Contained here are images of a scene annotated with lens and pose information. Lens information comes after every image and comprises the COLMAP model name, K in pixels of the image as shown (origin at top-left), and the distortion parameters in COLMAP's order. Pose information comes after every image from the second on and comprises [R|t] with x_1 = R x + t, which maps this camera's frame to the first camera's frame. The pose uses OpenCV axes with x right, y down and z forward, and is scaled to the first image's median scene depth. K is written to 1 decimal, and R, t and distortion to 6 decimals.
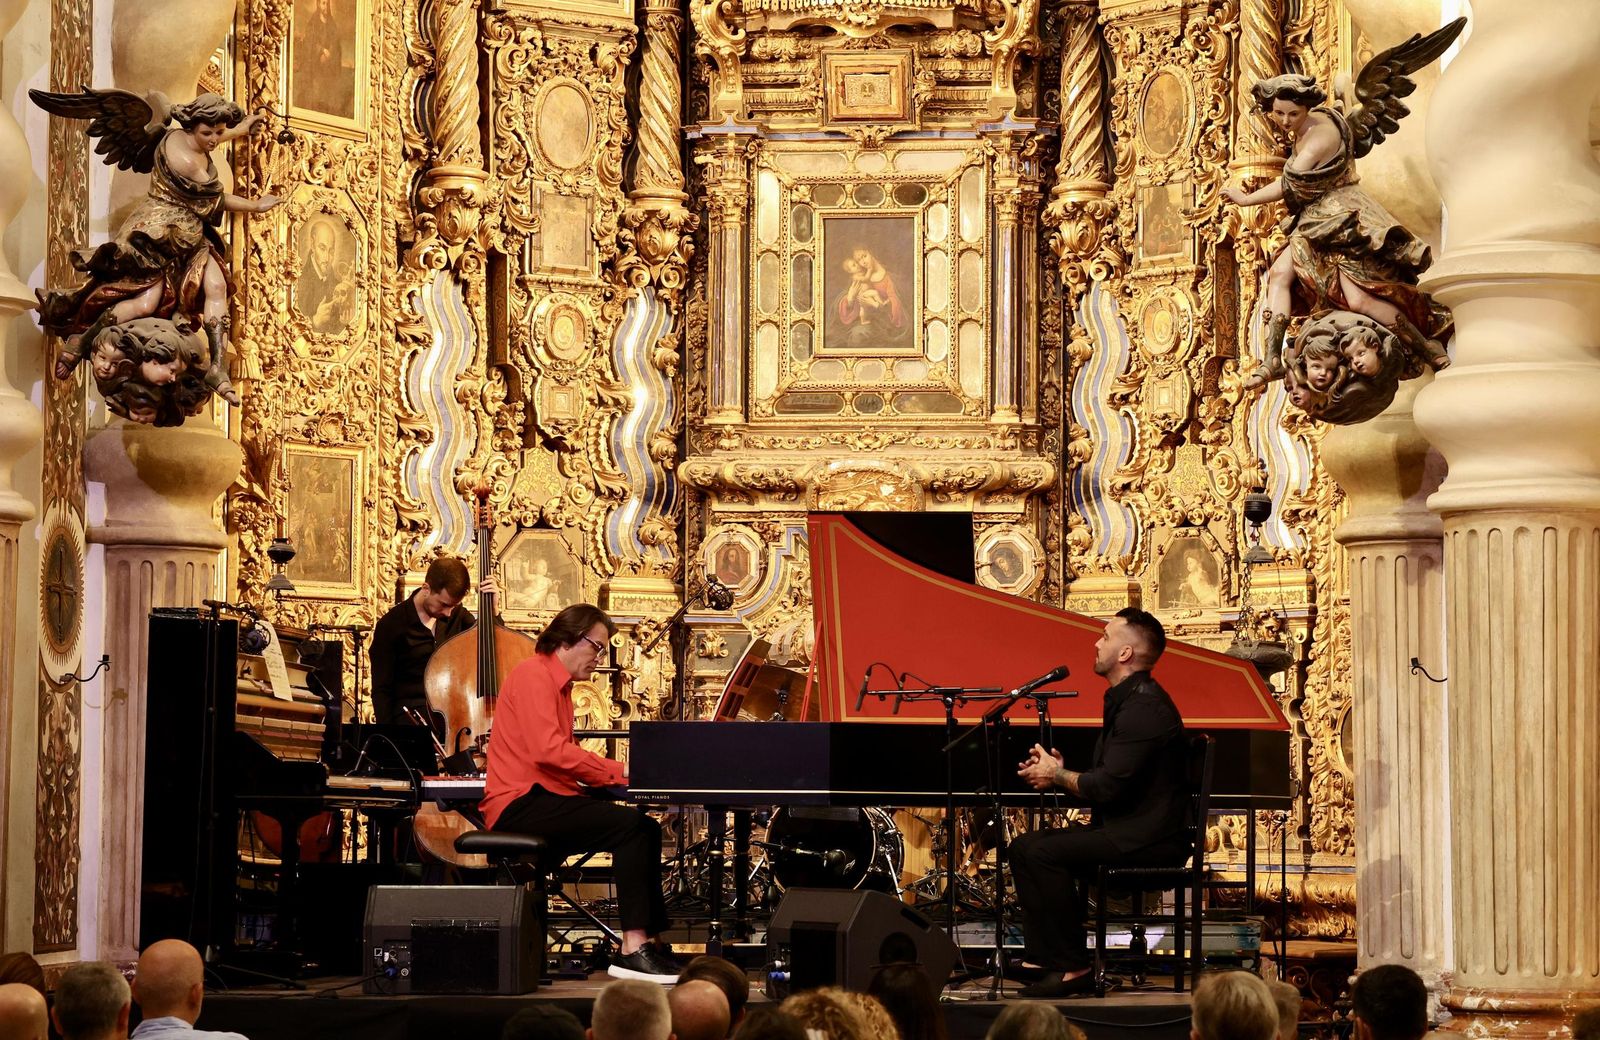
lens RADIAL K [[4164.5, 0, 815.1], [0, 4164.5, 529.9], [0, 0, 1]] dist [0.100879, 0.000000]
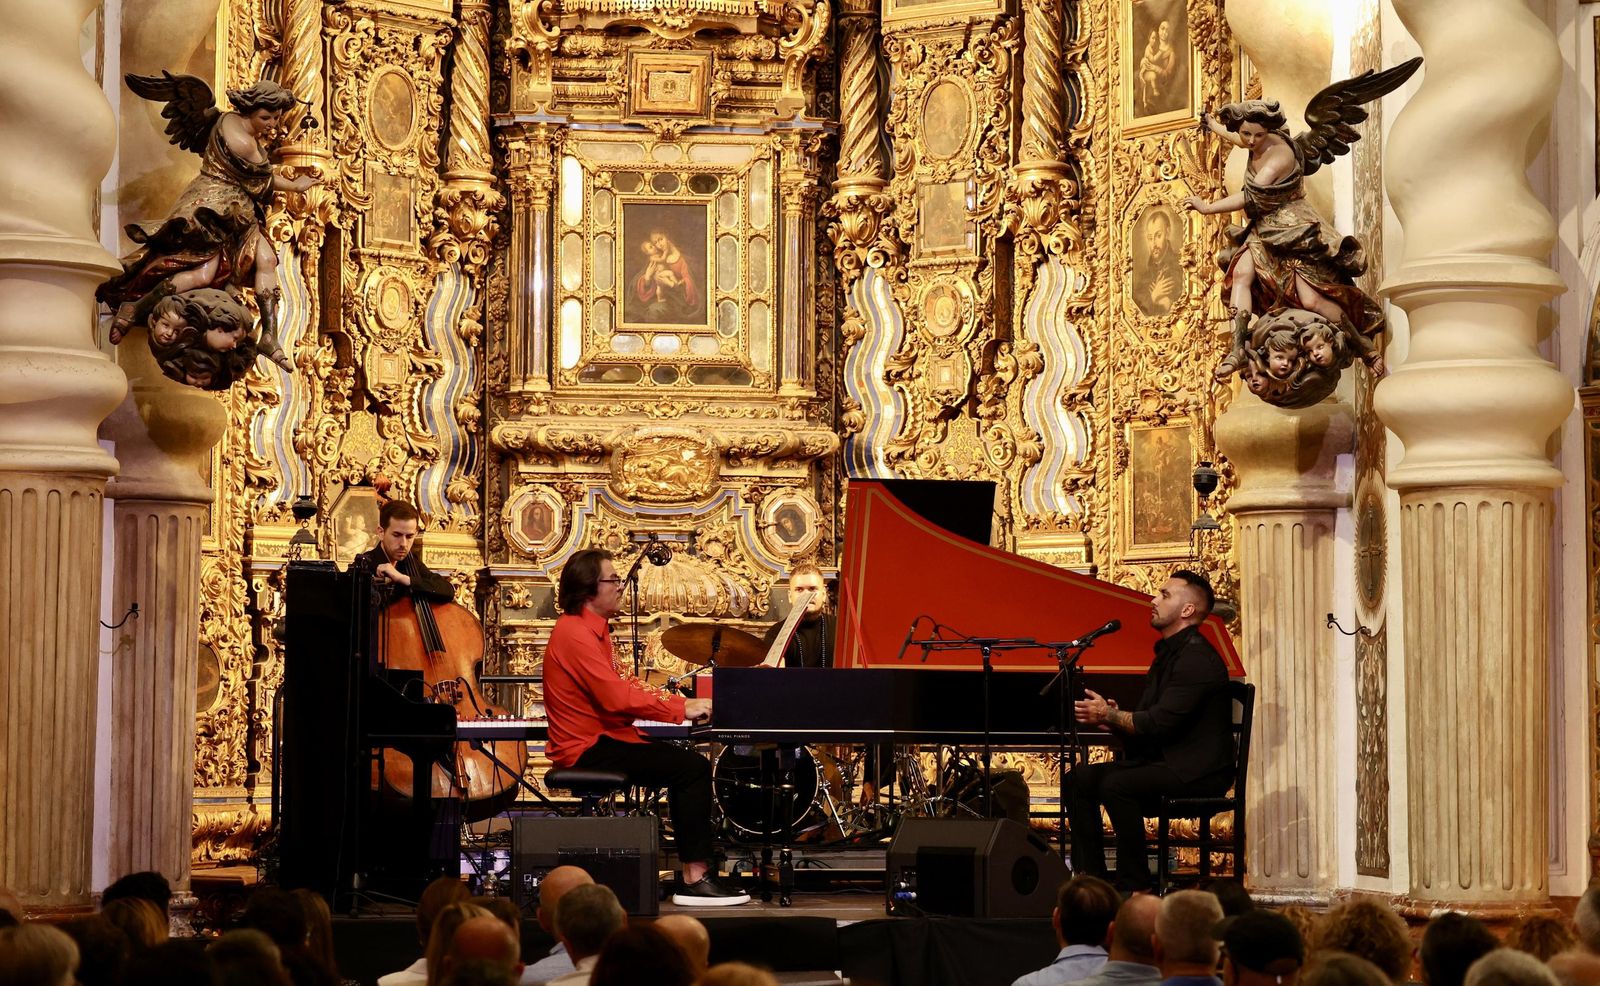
lens RADIAL K [[4006.6, 0, 841.0], [0, 4006.6, 478.2], [0, 0, 1]] dist [0.040550, 0.000000]
pose [[0.973023, 0.013440, 0.230318, -0.184958], [-0.013165, 0.999910, -0.002729, -0.001216], [-0.230334, -0.000377, 0.973112, -0.027758]]
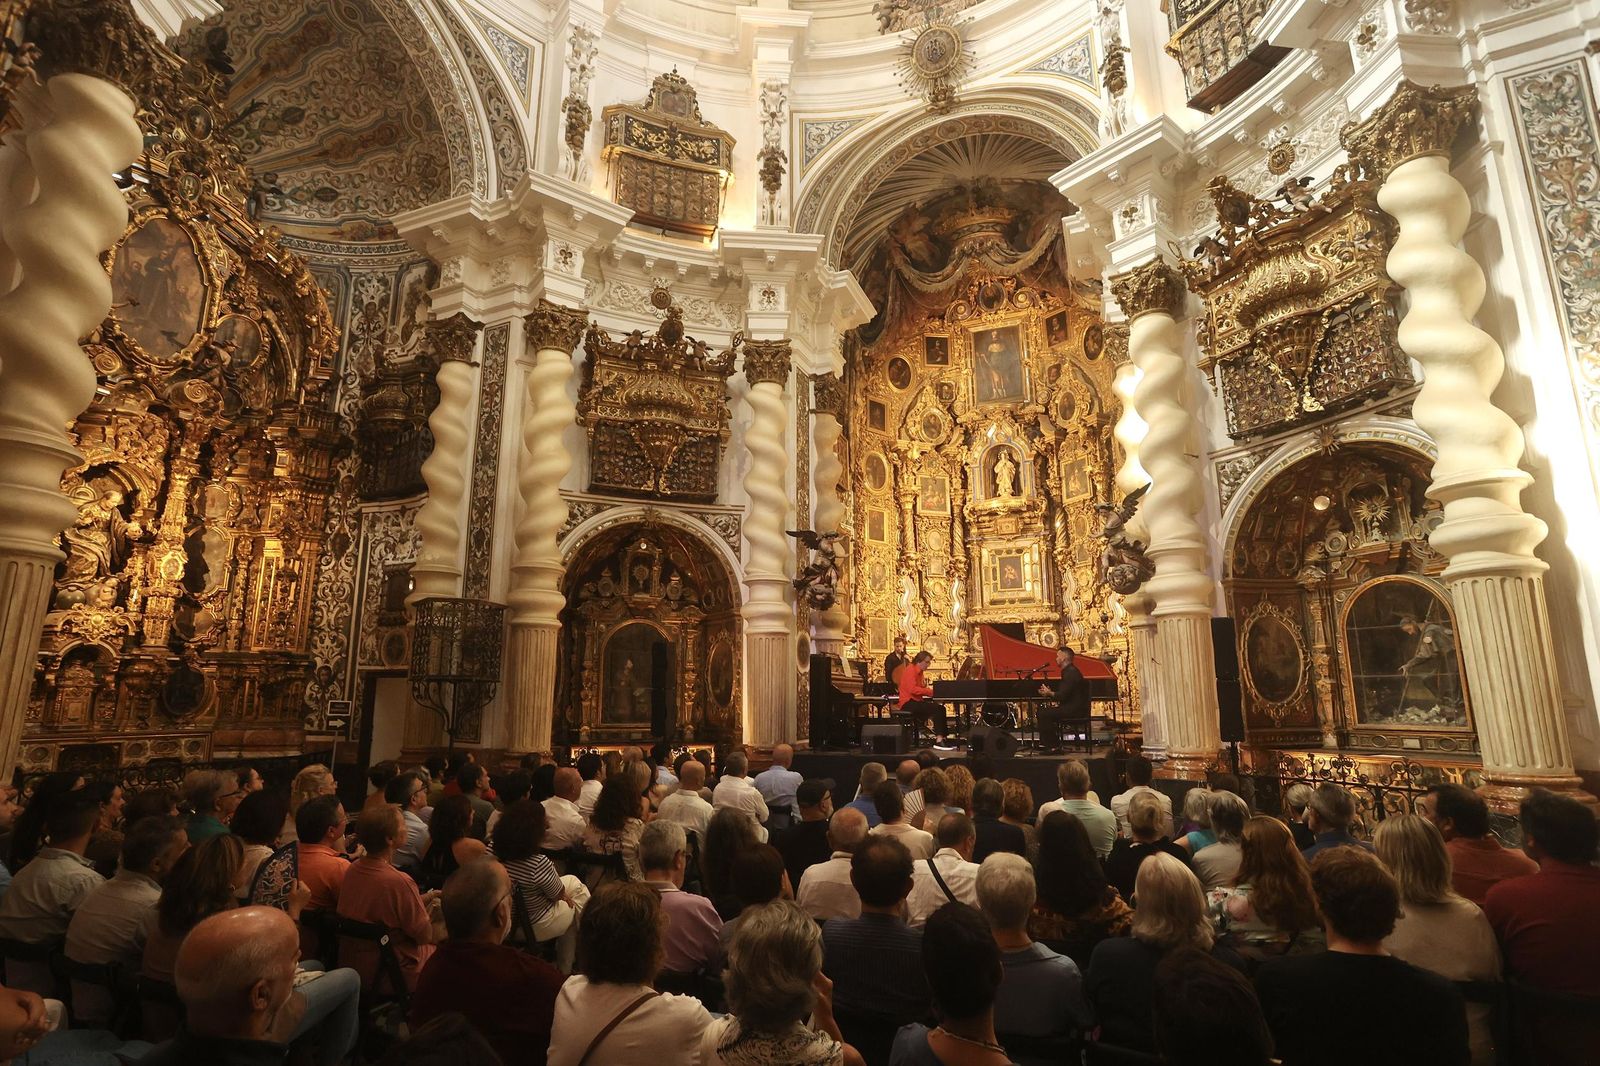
lens RADIAL K [[793.5, 0, 793.5], [0, 793.5, 545.9], [0, 0, 1]] dist [-0.055529, 0.023671]
pose [[0.953988, -0.066666, -0.292341, 0.039232], [0.029182, 0.990985, -0.130758, 0.010809], [0.298422, 0.116211, 0.947333, 0.187531]]
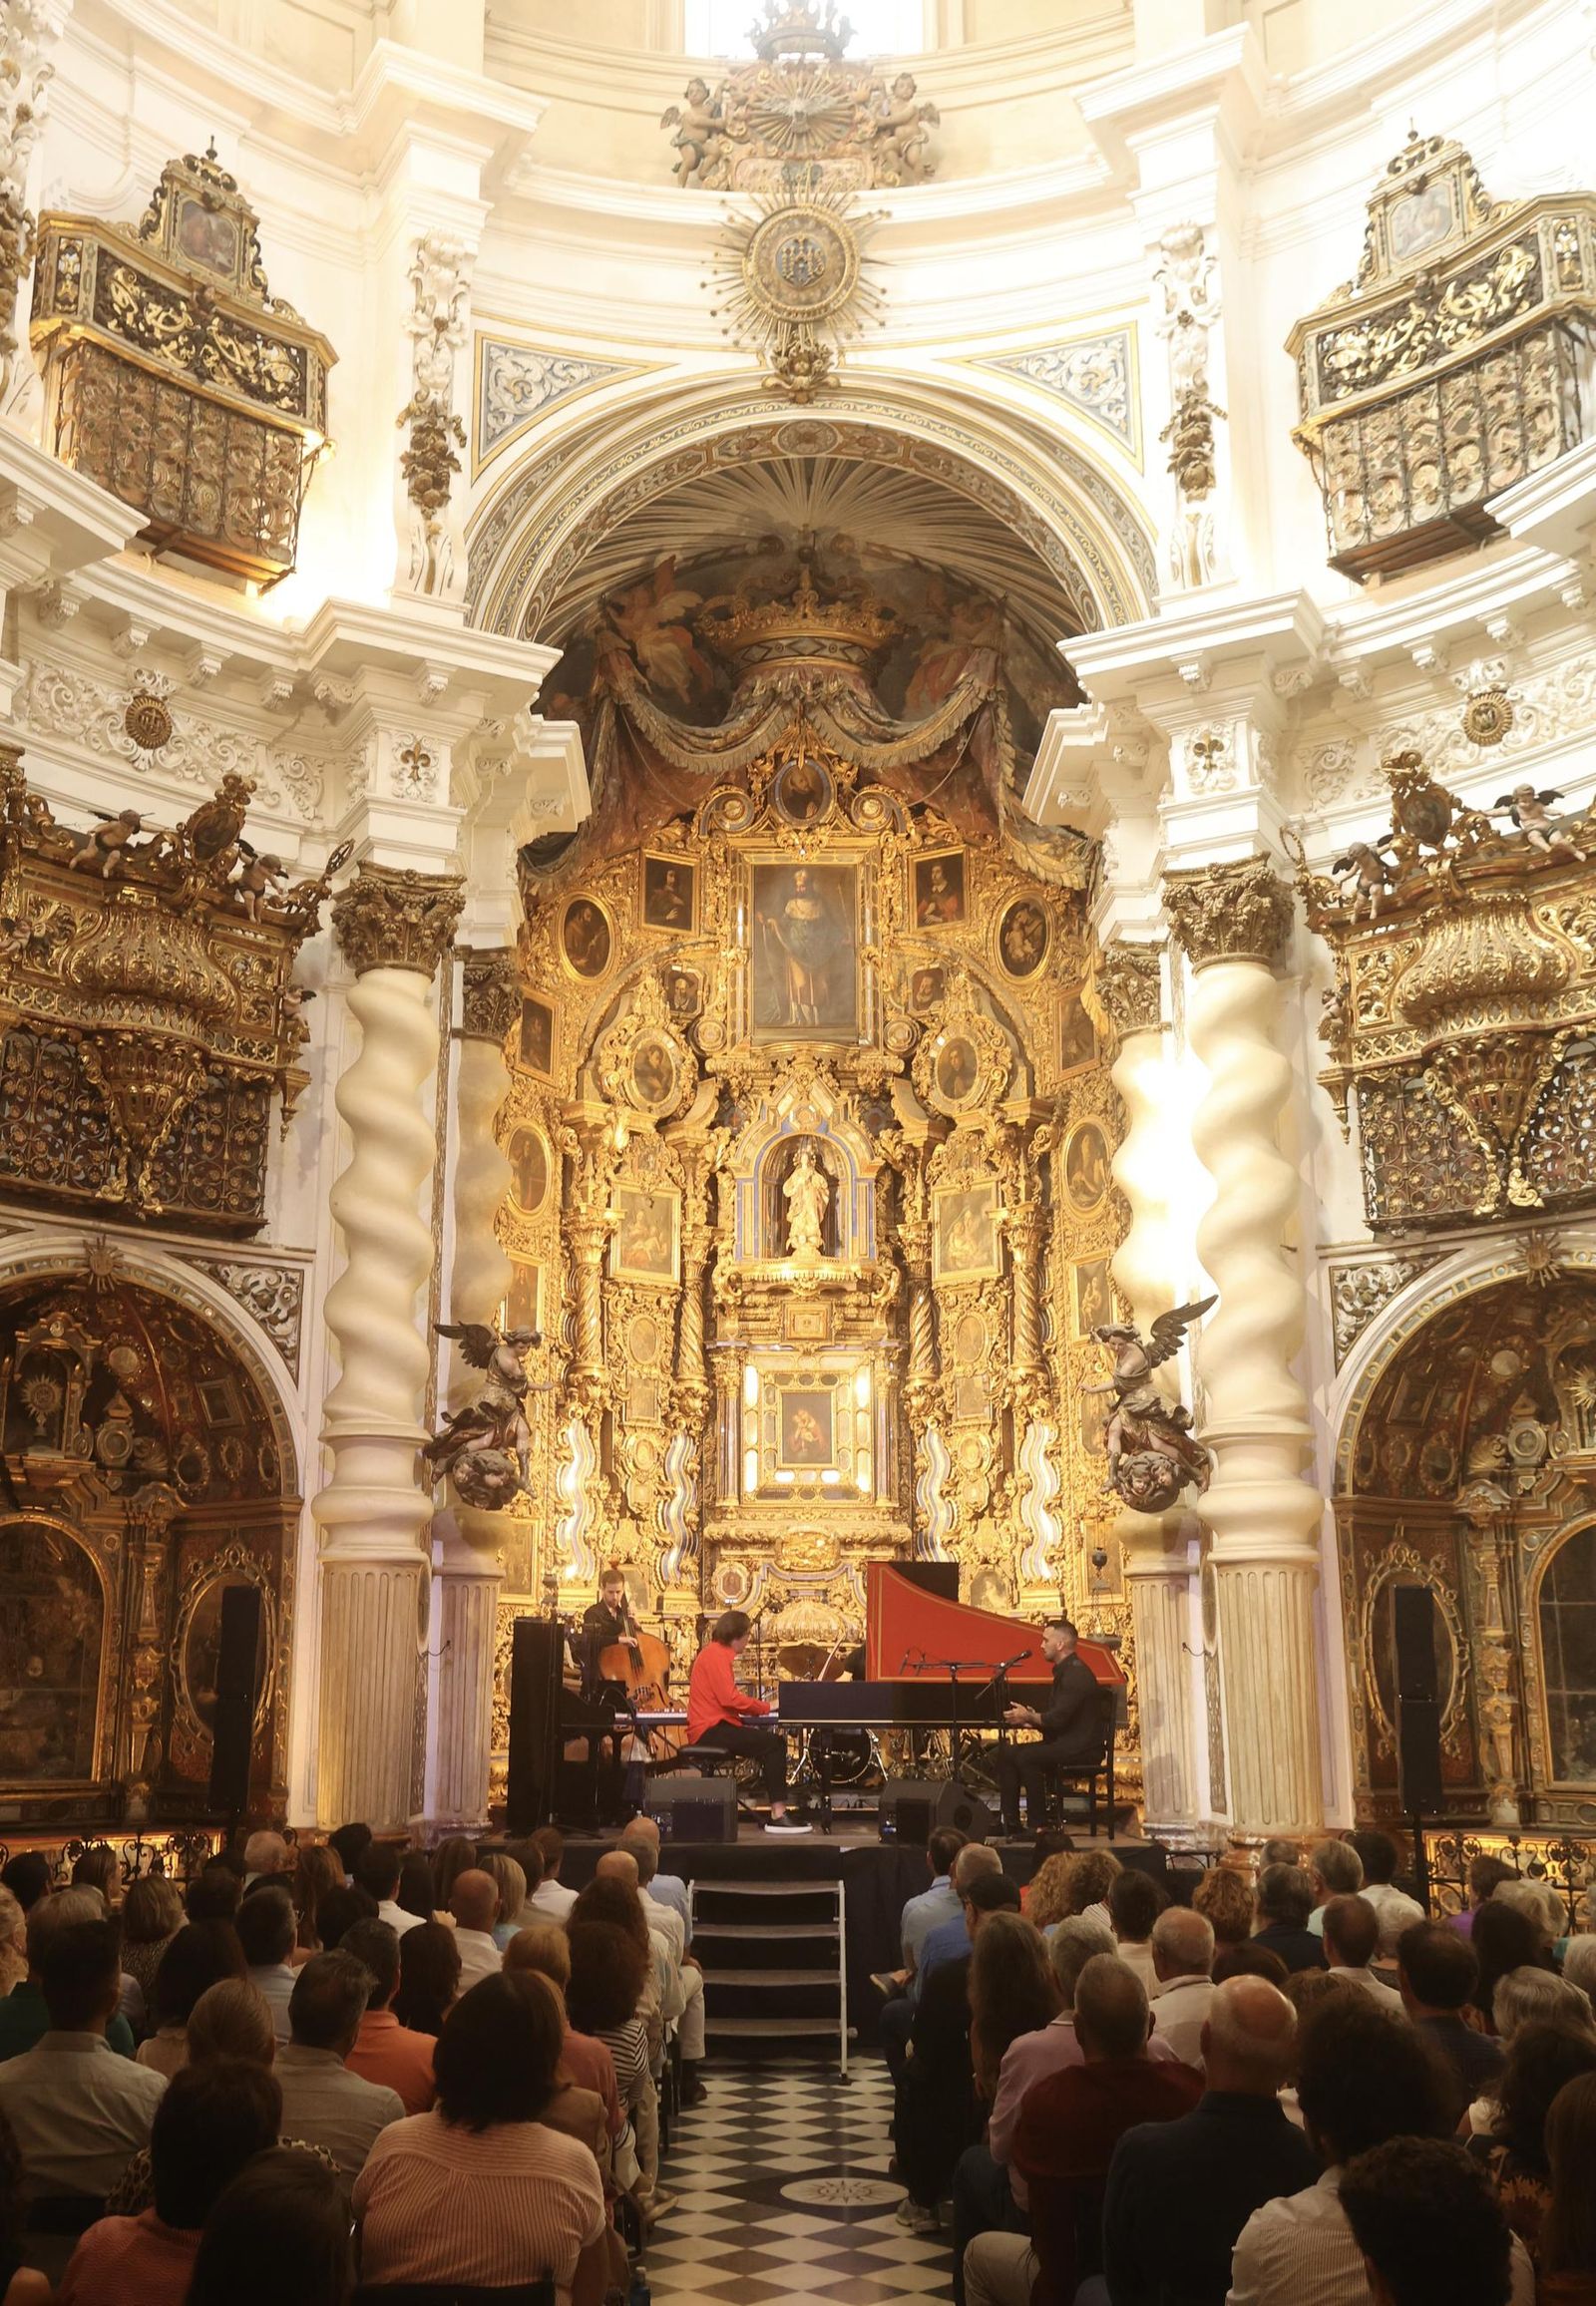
lens RADIAL K [[2234.6, 0, 736.9], [0, 2234.6, 1171.3], [0, 0, 1]] dist [0.024919, 0.000000]
pose [[0.995687, 0.018180, 0.090979, -0.110793], [-0.002774, 0.986009, -0.166669, -0.006769], [-0.092736, 0.165698, 0.981807, 0.018686]]
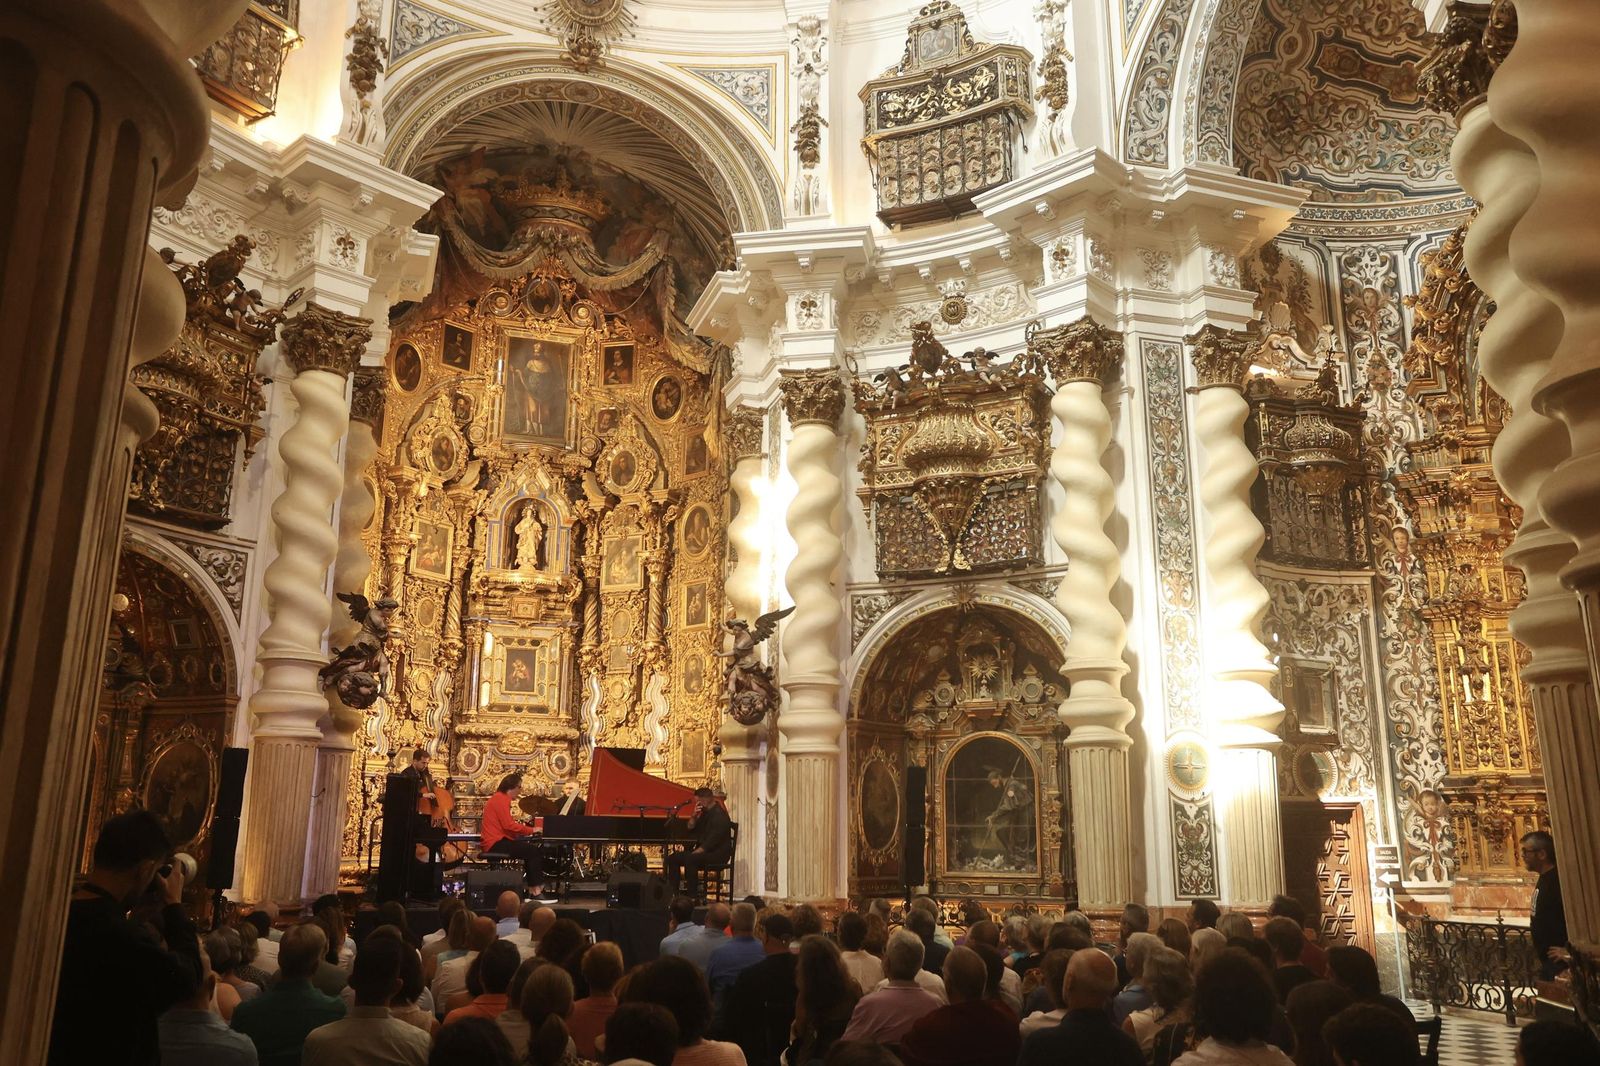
lens RADIAL K [[1280.1, 0, 803.1], [0, 1280.1, 552.3], [0, 0, 1]] dist [-0.048362, 0.076451]
pose [[0.908977, 0.094103, 0.406085, -0.193415], [-0.029863, 0.986383, -0.161731, 0.001404], [-0.415775, 0.134882, 0.899410, 0.043132]]
